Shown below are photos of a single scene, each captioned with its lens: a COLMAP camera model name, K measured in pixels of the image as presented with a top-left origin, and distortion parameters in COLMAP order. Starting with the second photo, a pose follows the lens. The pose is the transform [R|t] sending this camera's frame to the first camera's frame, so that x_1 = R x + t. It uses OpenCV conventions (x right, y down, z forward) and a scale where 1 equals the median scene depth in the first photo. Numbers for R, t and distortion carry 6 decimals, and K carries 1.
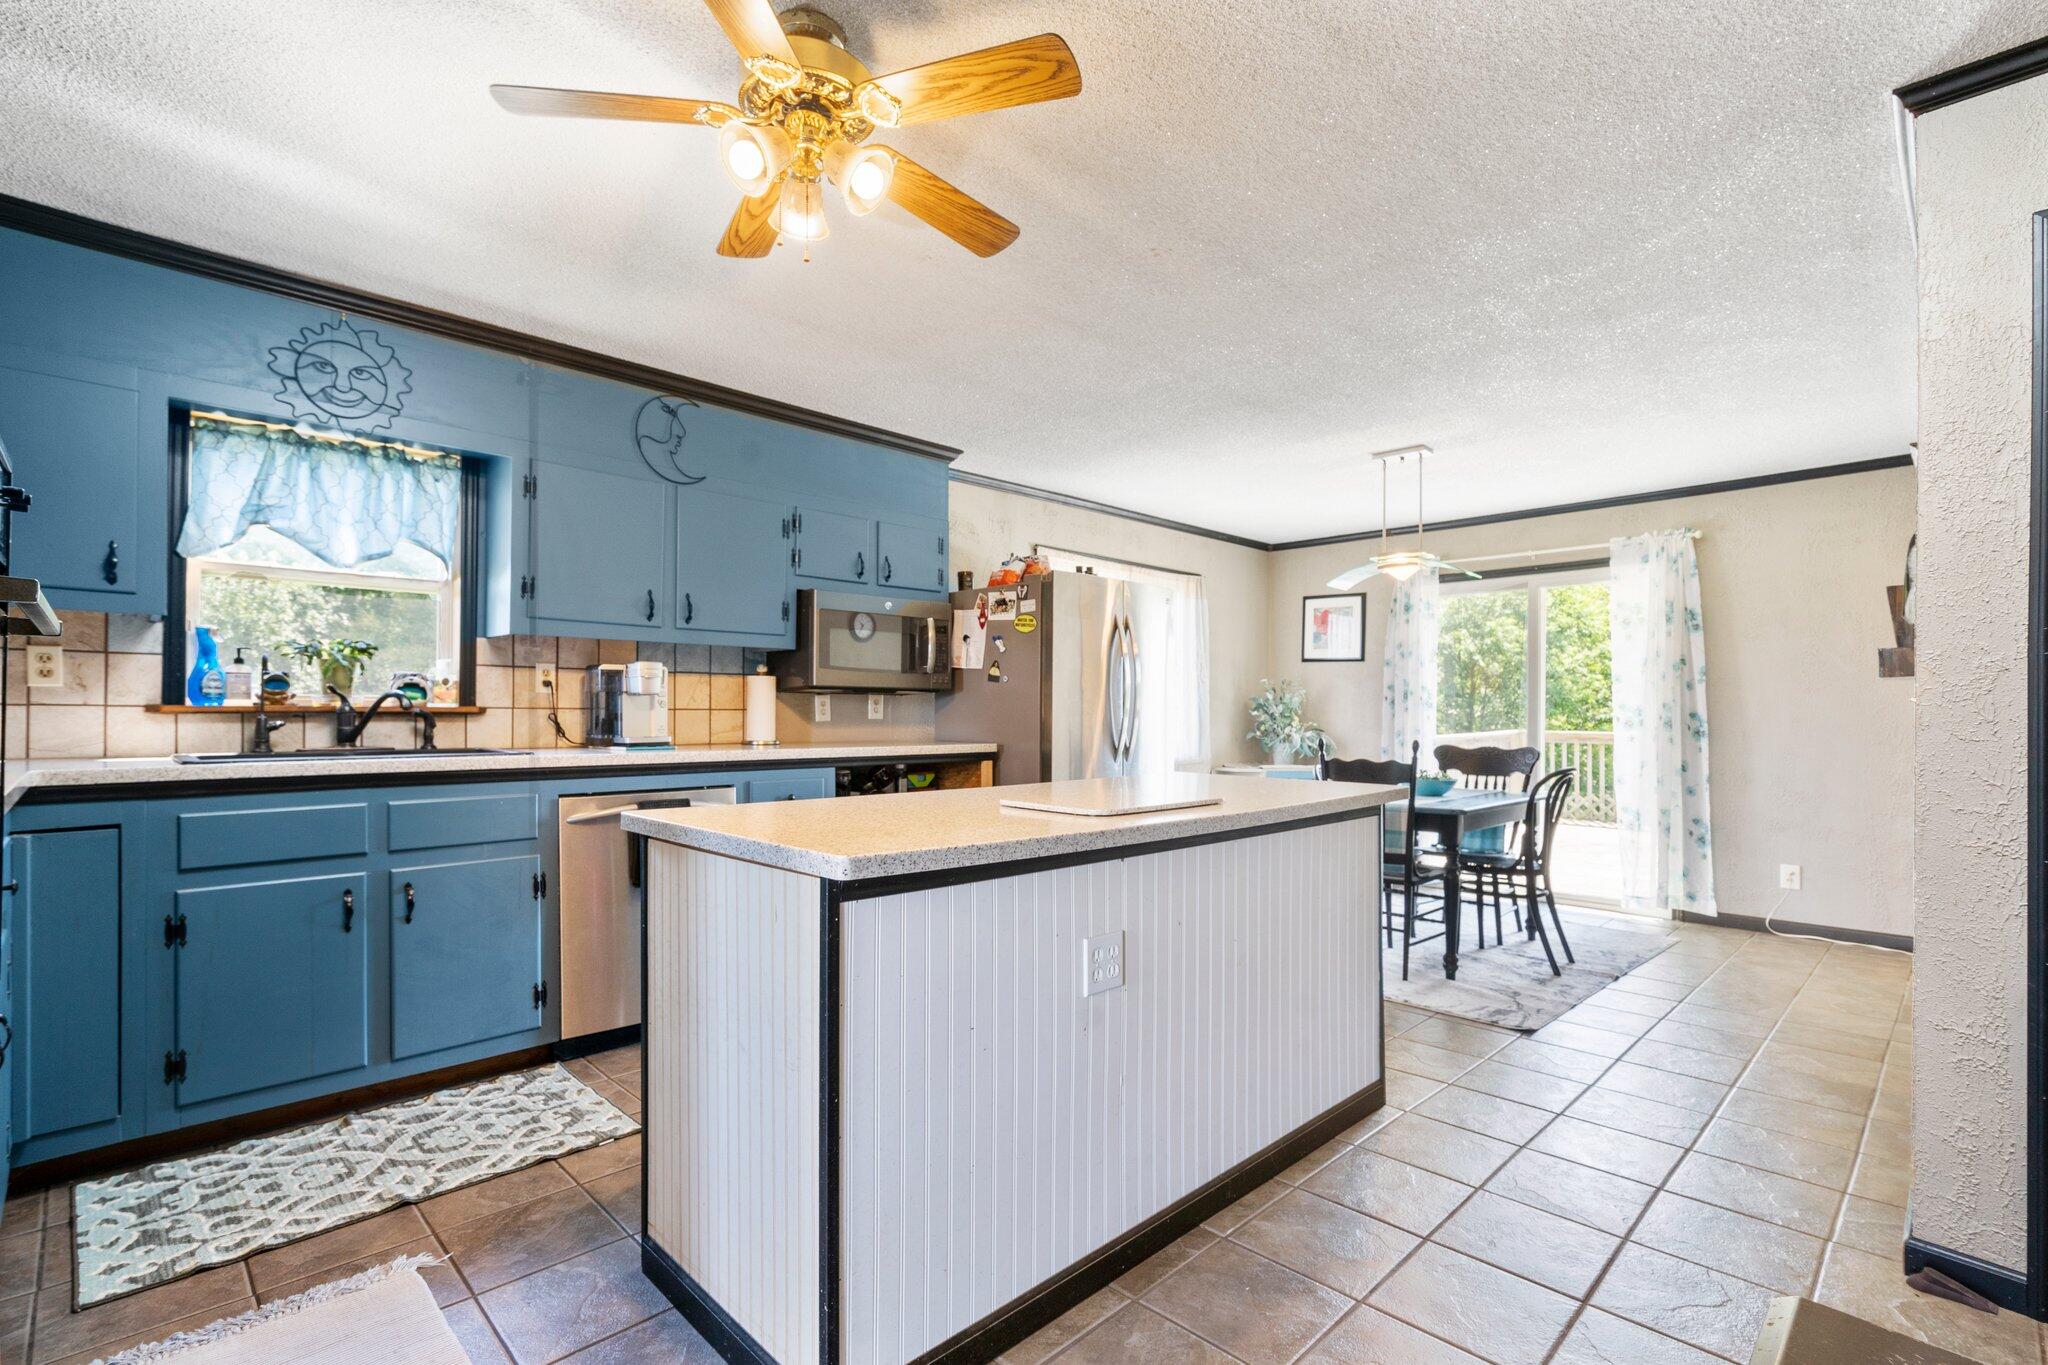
lens RADIAL K [[935.8, 0, 1029.6], [0, 935.8, 709.9], [0, 0, 1]] dist [-0.004572, 0.000942]
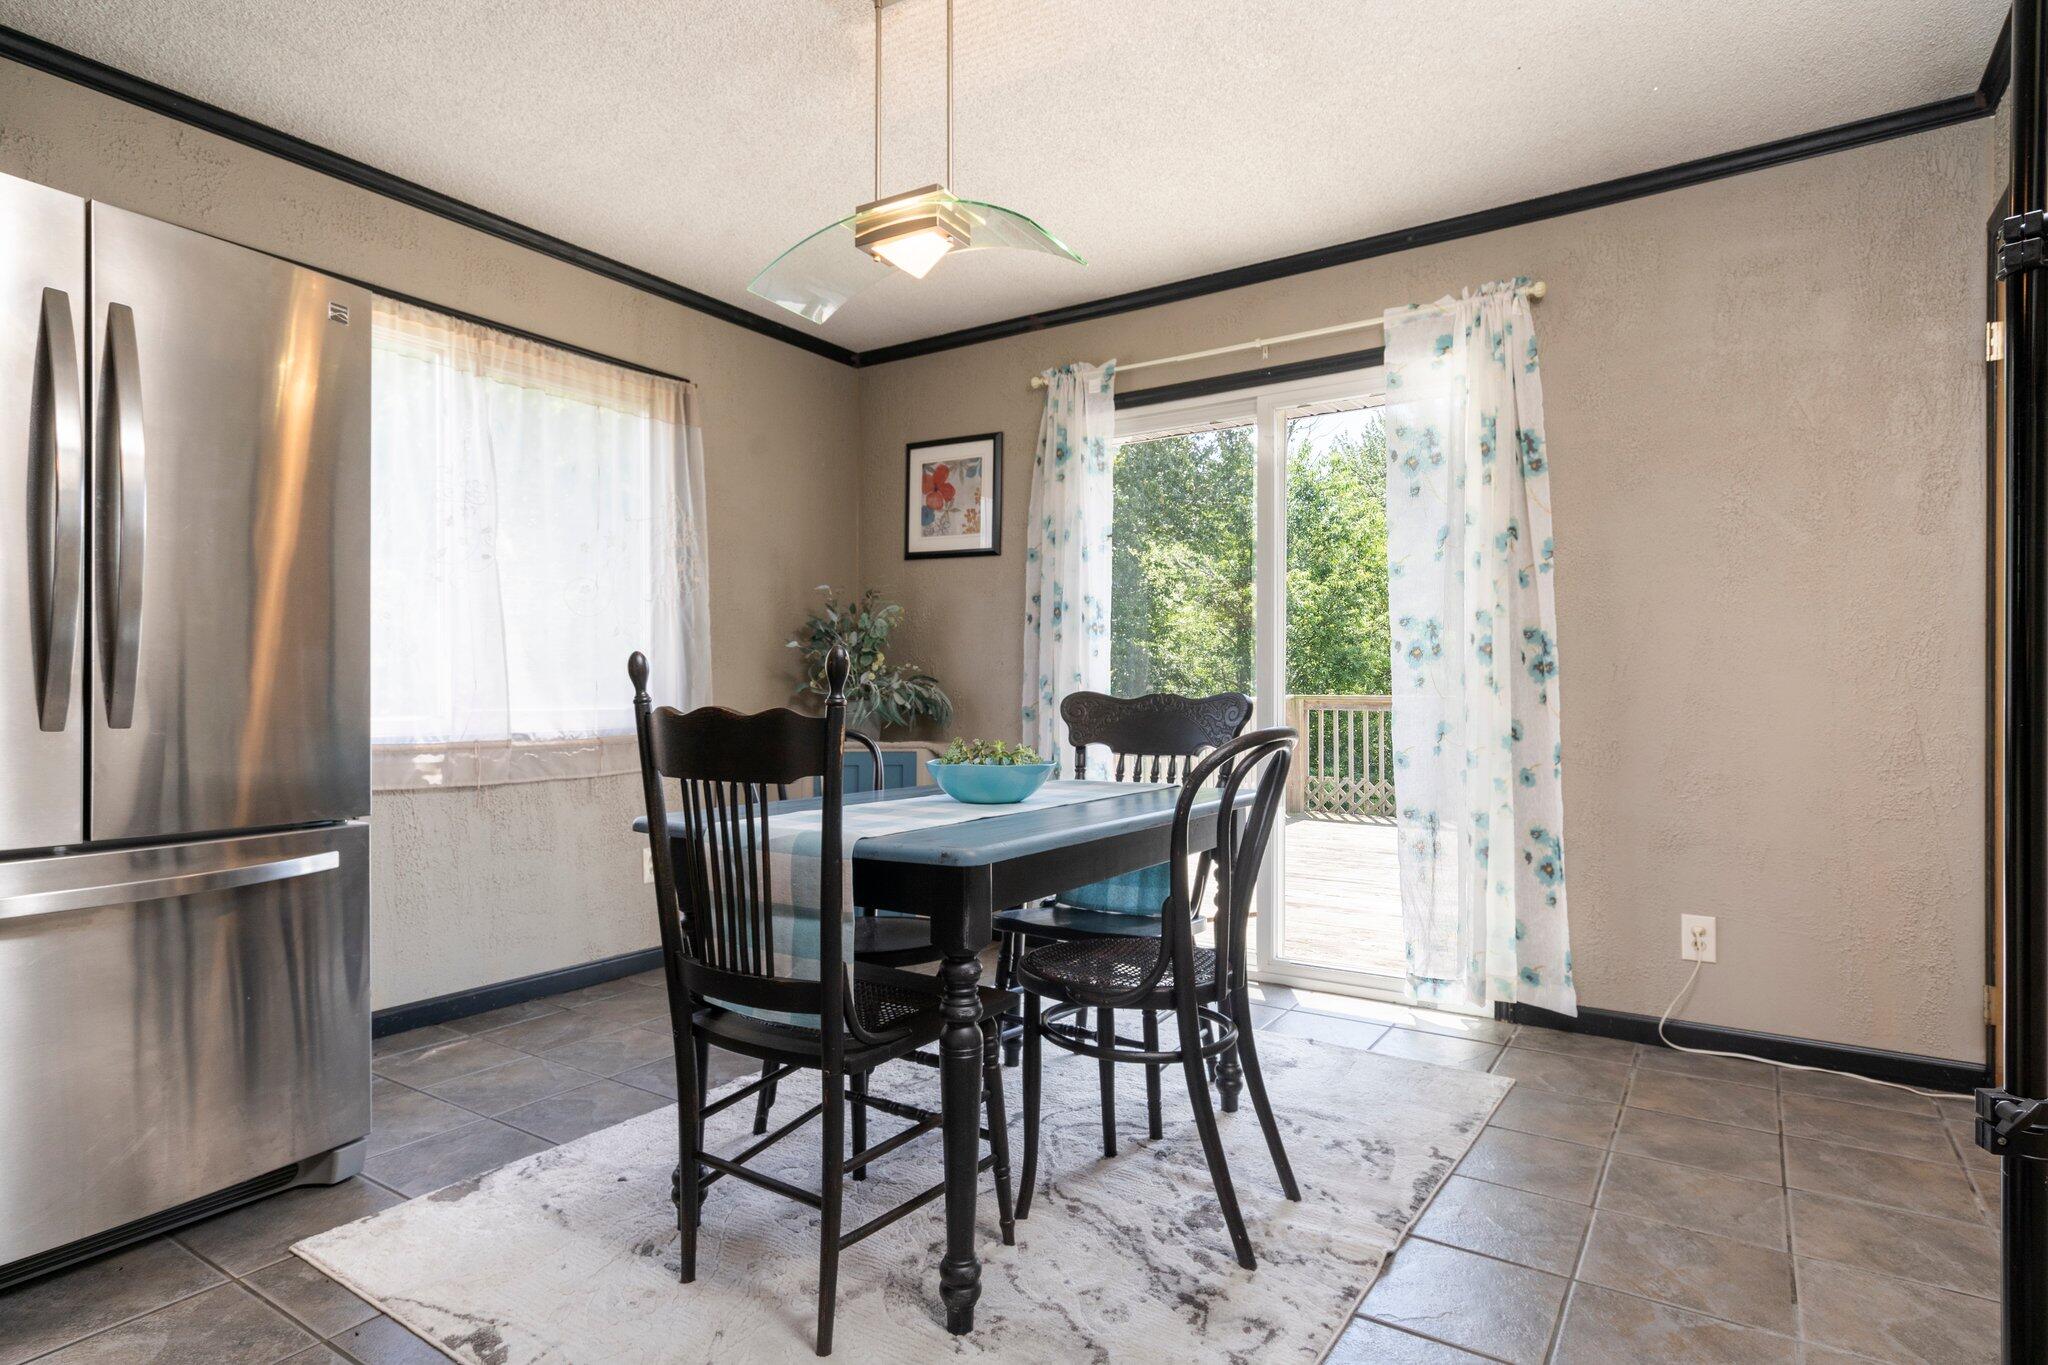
lens RADIAL K [[1095.8, 0, 1021.8], [0, 1095.8, 679.9], [0, 0, 1]] dist [0.000542, 0.000095]
pose [[0.977962, -0.000220, 0.208784, 0.361859], [0.001764, 0.999972, -0.007213, 0.043049], [-0.208777, 0.007422, 0.977935, 0.548734]]
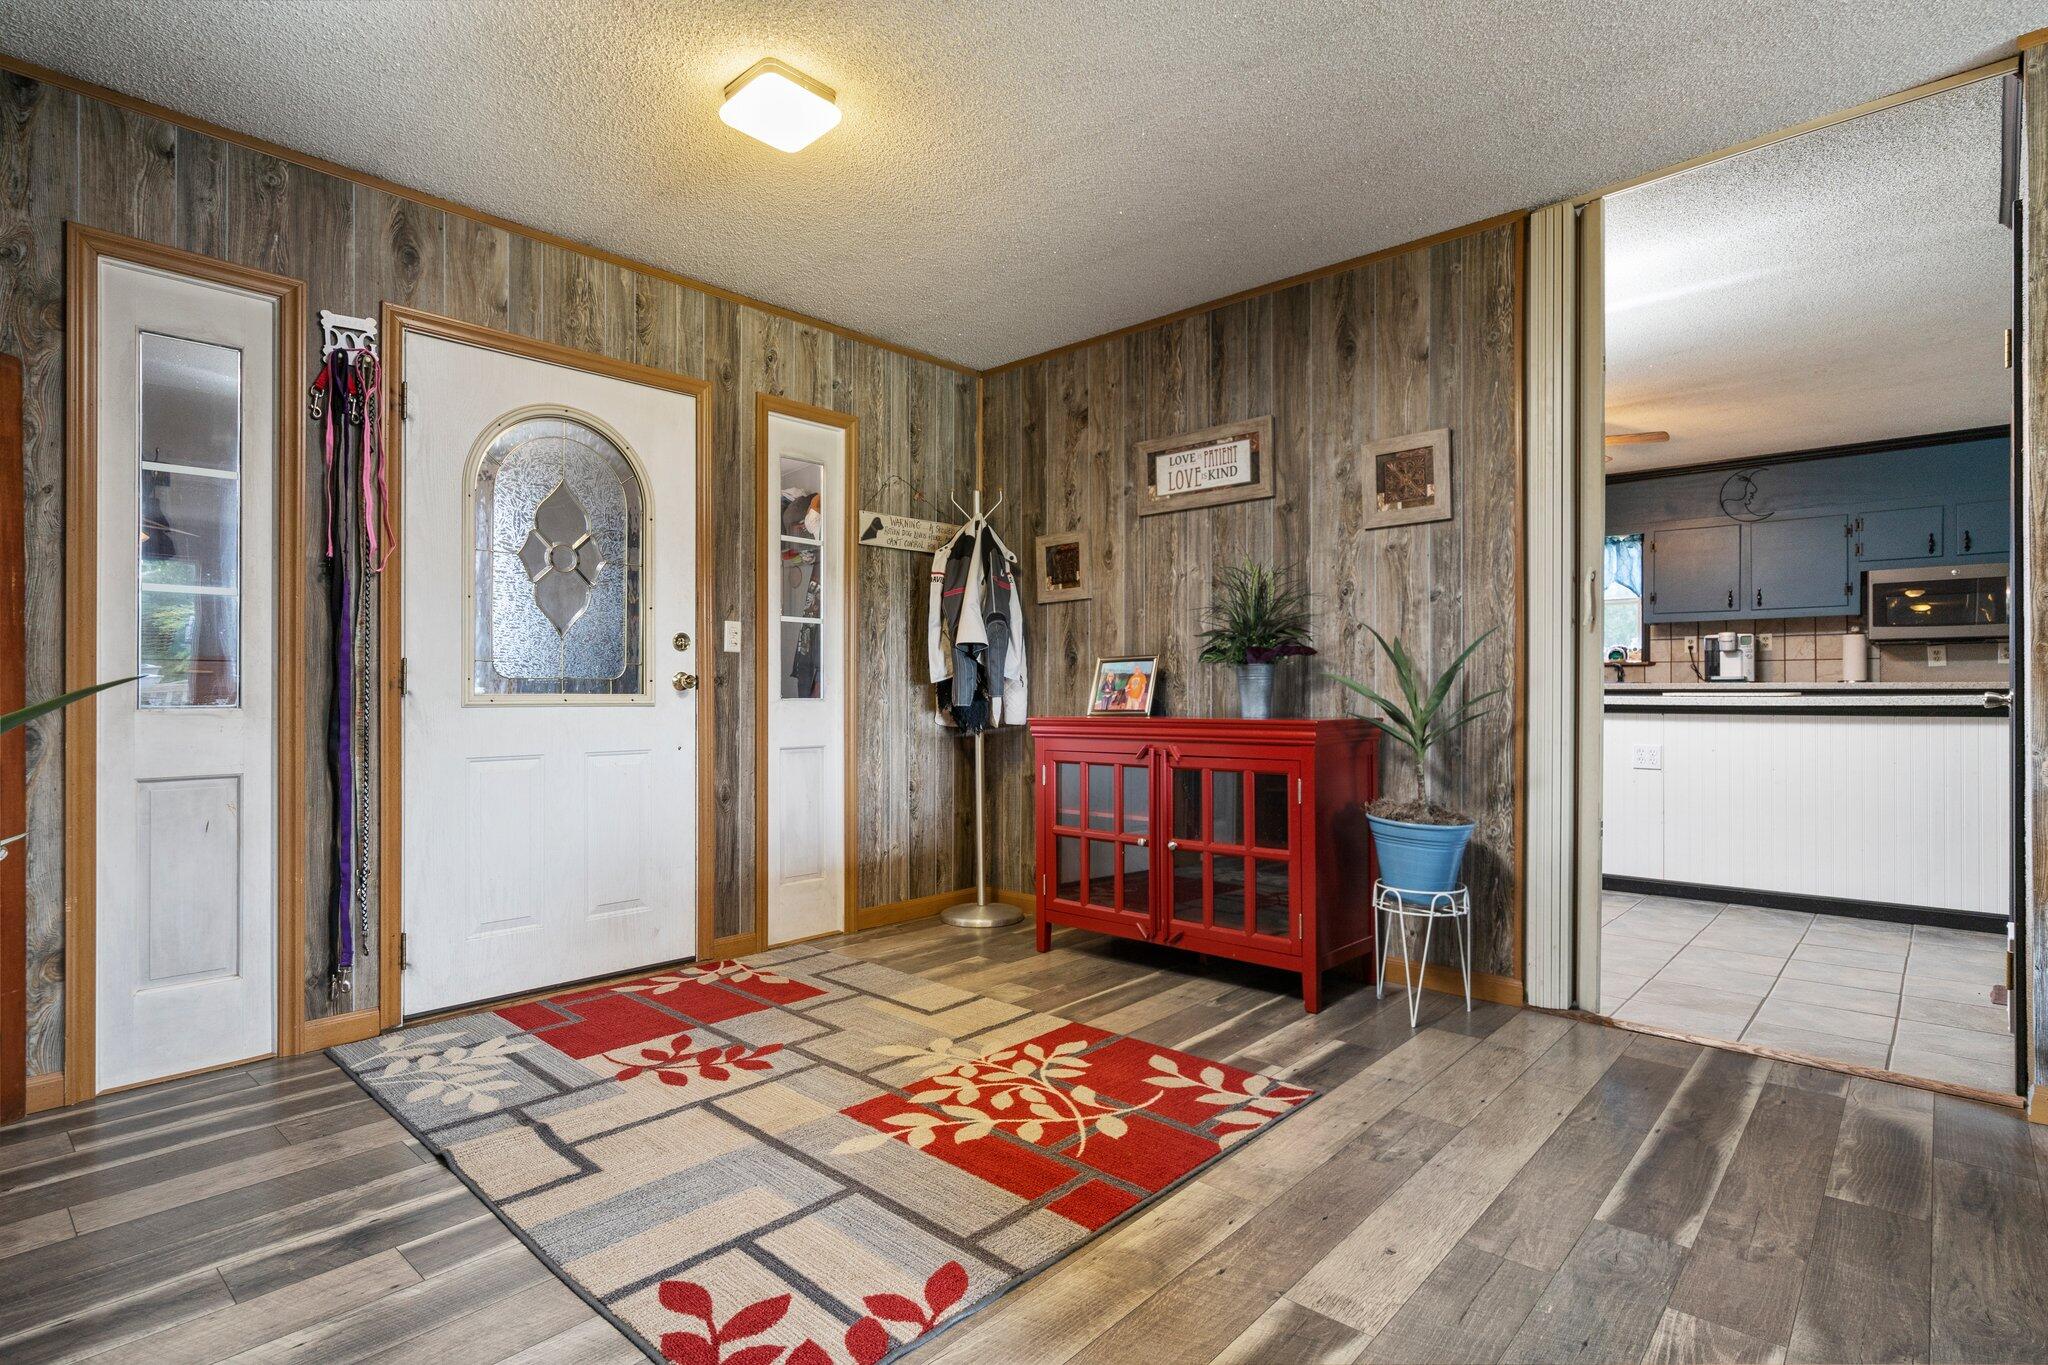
lens RADIAL K [[1002.5, 0, 1021.3], [0, 1002.5, 687.4], [0, 0, 1]] dist [-0.002105, -0.000228]
pose [[0.050106, -0.010762, -0.998686, 1.080327], [0.002658, 0.999940, -0.010642, 0.052916], [0.998740, -0.002122, 0.050131, -0.305138]]
